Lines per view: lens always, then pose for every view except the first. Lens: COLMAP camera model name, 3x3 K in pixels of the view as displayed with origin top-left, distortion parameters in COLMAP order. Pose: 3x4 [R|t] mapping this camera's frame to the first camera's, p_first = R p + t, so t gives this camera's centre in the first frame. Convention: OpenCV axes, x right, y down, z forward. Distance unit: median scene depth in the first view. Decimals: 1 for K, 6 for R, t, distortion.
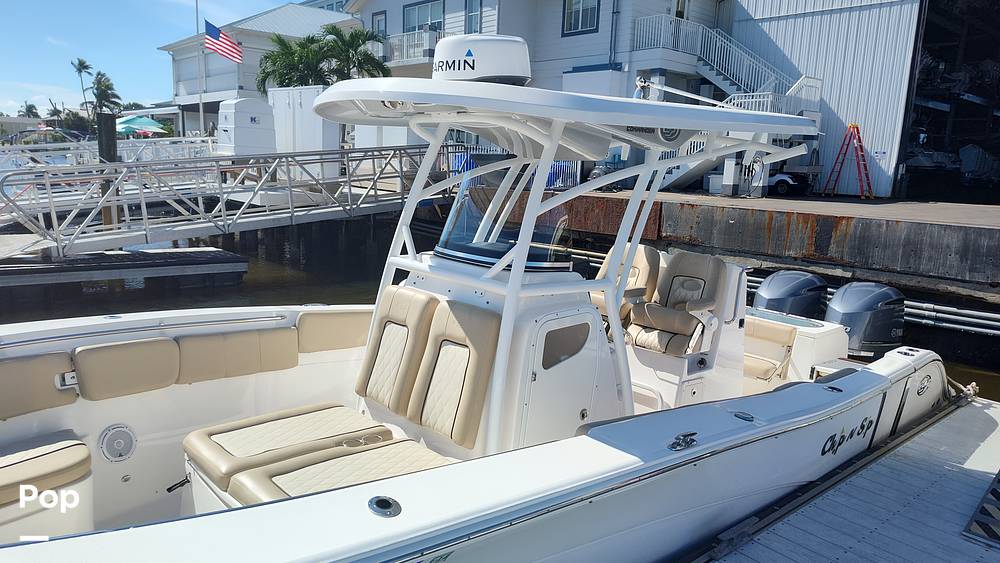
lens RADIAL K [[701.6, 0, 505.2], [0, 701.6, 286.5], [0, 0, 1]] dist [0.055815, -0.062033]
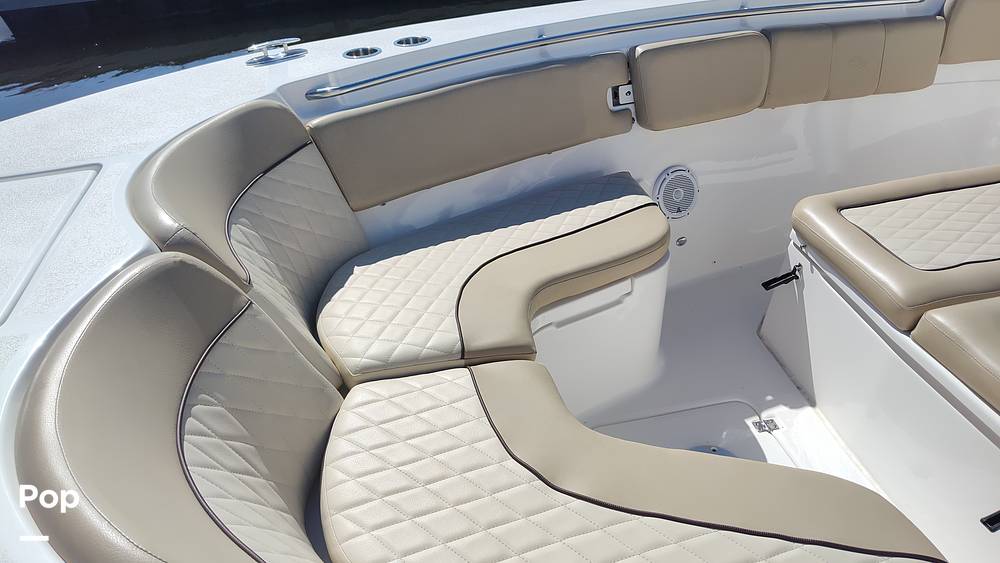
lens RADIAL K [[696.4, 0, 488.2], [0, 696.4, 280.6], [0, 0, 1]] dist [0.057127, -0.062377]
pose [[0.834171, 0.208779, -0.510461, -0.235723], [0.021506, 0.912558, 0.408381, 0.011551], [0.551087, -0.351638, 0.756739, 0.249279]]
